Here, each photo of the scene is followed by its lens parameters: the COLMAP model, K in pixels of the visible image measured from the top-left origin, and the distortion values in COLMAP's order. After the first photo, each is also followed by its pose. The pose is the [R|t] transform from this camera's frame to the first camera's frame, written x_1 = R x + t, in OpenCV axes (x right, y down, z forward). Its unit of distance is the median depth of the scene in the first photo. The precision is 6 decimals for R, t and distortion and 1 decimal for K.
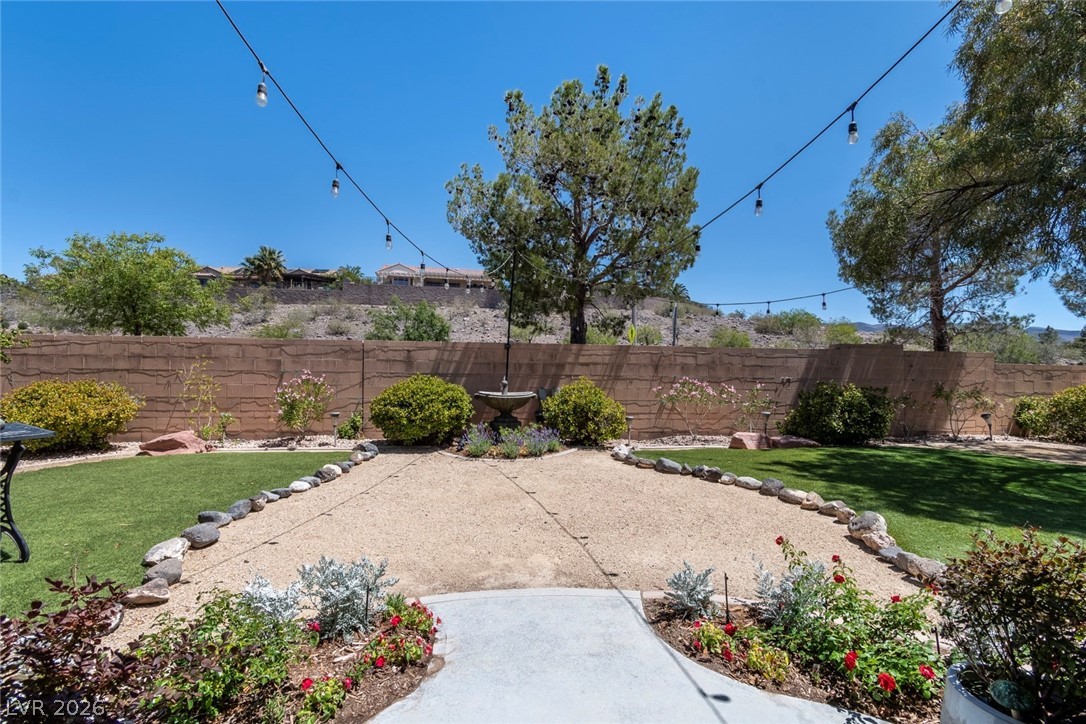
lens RADIAL K [[486.0, 0, 549.8], [0, 486.0, 362.9], [0, 0, 1]] dist [0.001964, -0.000595]
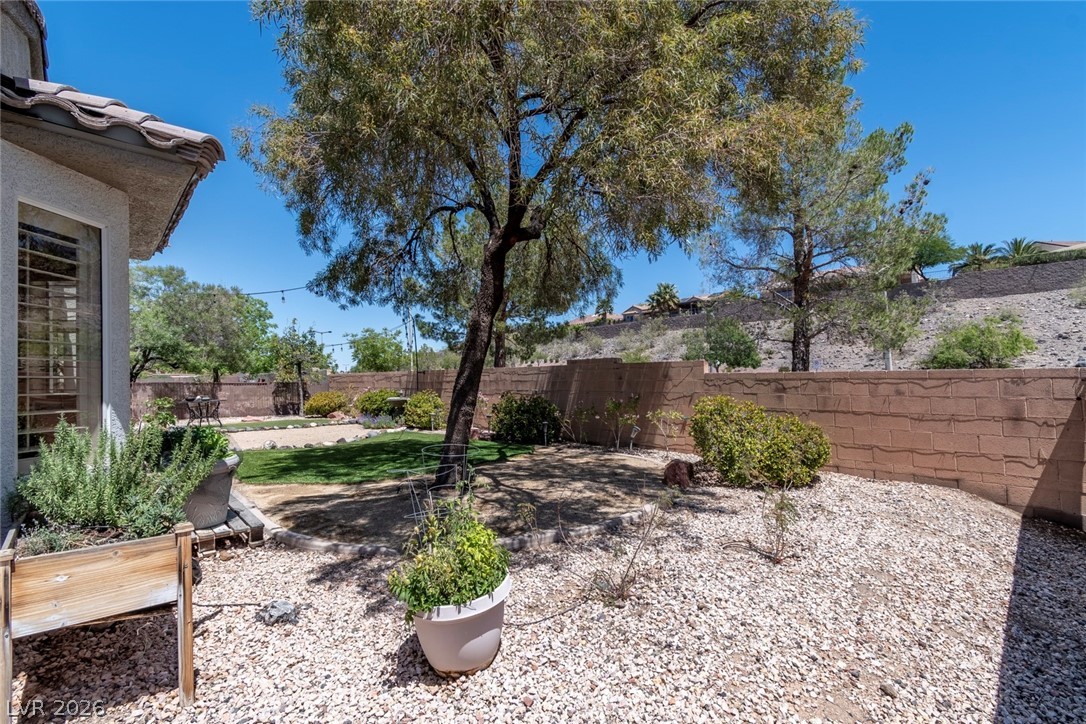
lens RADIAL K [[486.0, 0, 518.4], [0, 486.0, 375.3], [0, 0, 1]] dist [0.001964, -0.000595]
pose [[0.559147, -0.028441, -0.828581, 1.454091], [0.020666, 0.999579, -0.020364, 0.019172], [0.828811, -0.005736, 0.559499, 0.287021]]
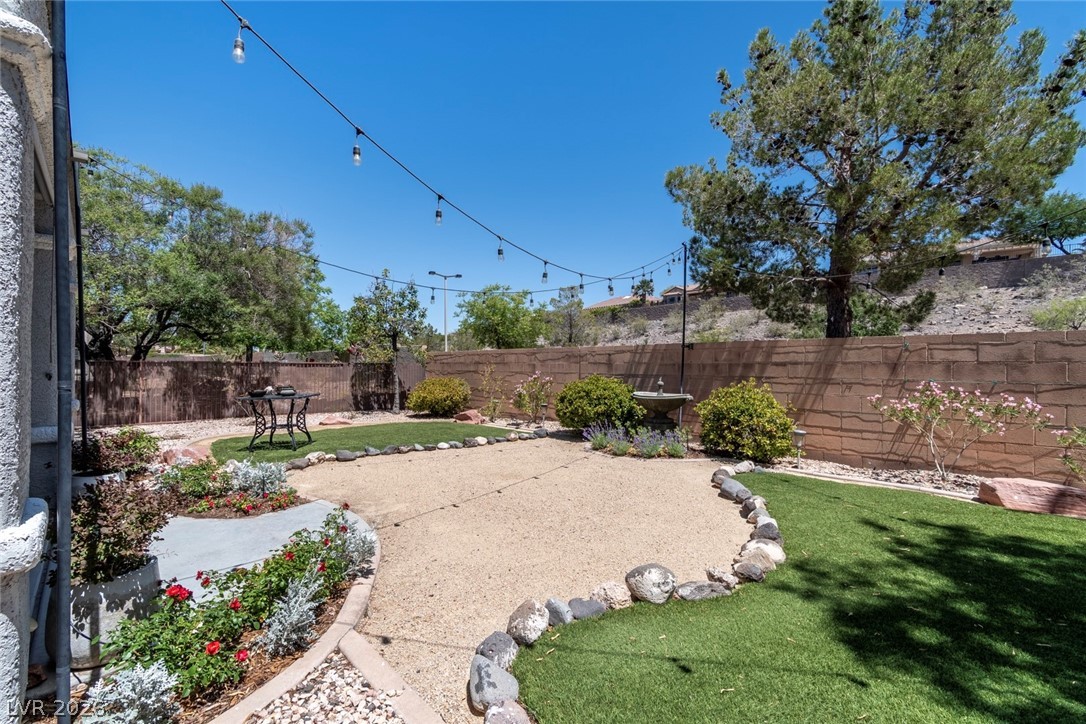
lens RADIAL K [[486.0, 0, 548.4], [0, 486.0, 365.5], [0, 0, 1]] dist [0.001964, -0.000595]
pose [[0.585217, -0.010760, -0.810805, 0.521610], [0.010659, 0.999928, -0.005577, 0.005573], [0.810807, -0.005378, 0.585290, 0.204577]]
